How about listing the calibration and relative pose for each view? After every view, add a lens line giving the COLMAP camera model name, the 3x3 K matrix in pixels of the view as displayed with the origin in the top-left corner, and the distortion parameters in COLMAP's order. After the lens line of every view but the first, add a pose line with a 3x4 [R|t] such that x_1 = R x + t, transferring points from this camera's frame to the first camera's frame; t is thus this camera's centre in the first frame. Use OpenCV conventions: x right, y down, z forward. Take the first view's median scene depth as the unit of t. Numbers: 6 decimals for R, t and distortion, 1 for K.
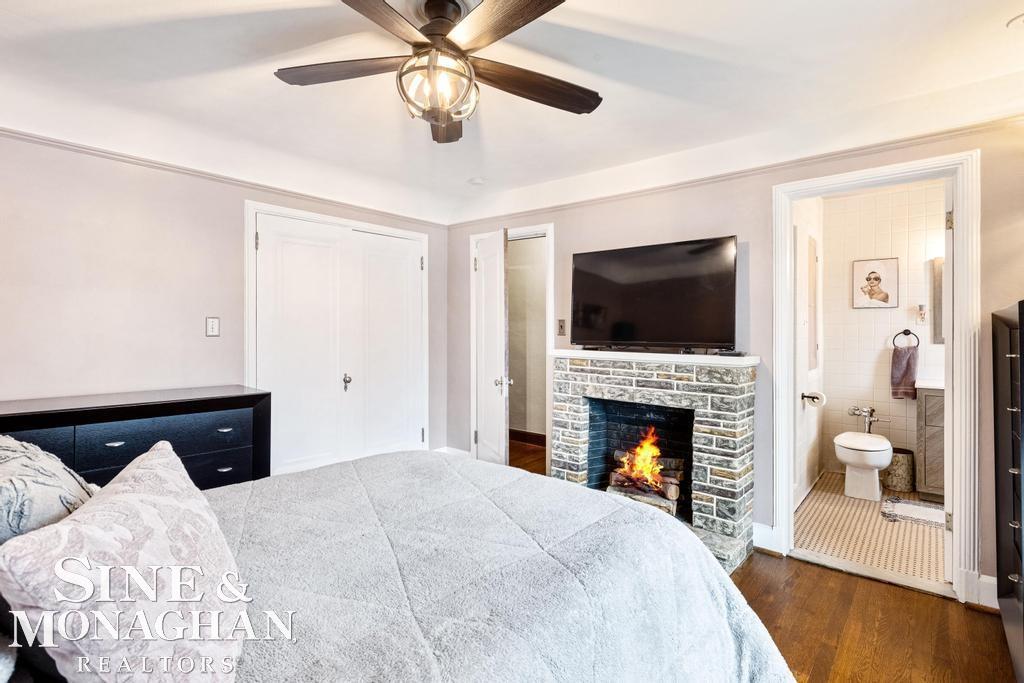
lens RADIAL K [[486.4, 0, 508.8], [0, 486.4, 330.8], [0, 0, 1]] dist [-0.001425, -0.000489]
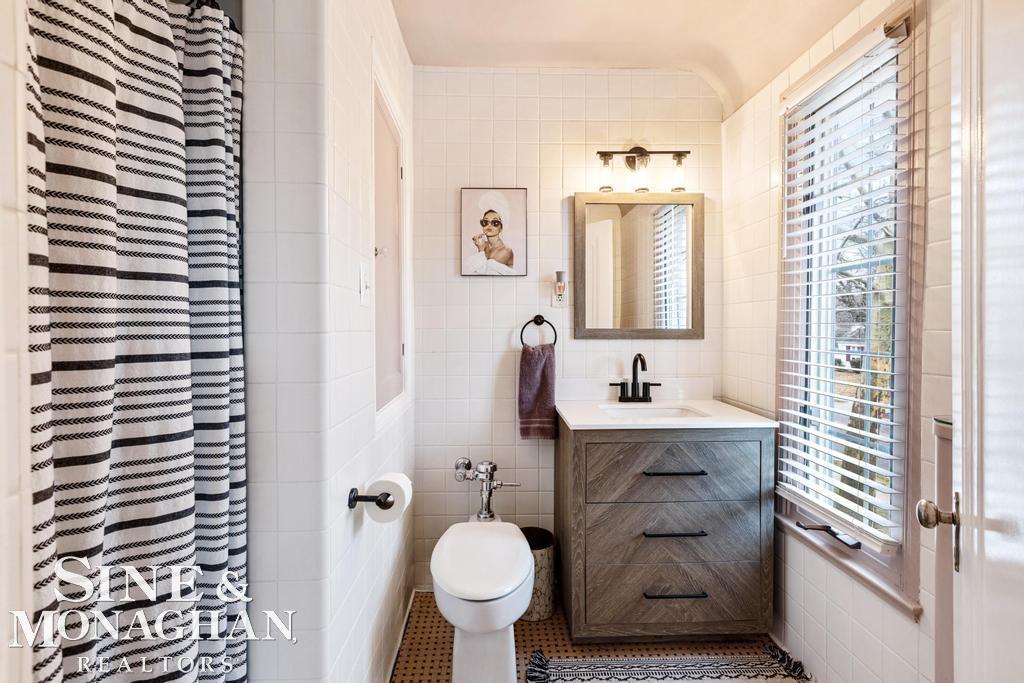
lens RADIAL K [[468.6, 0, 510.0], [0, 468.6, 335.2], [0, 0, 1]] dist [-0.002002, -0.000046]
pose [[0.737838, -0.008657, 0.674923, 0.421770], [0.003393, 0.999953, 0.009117, 0.015937], [-0.674970, -0.004437, 0.737832, 0.615693]]
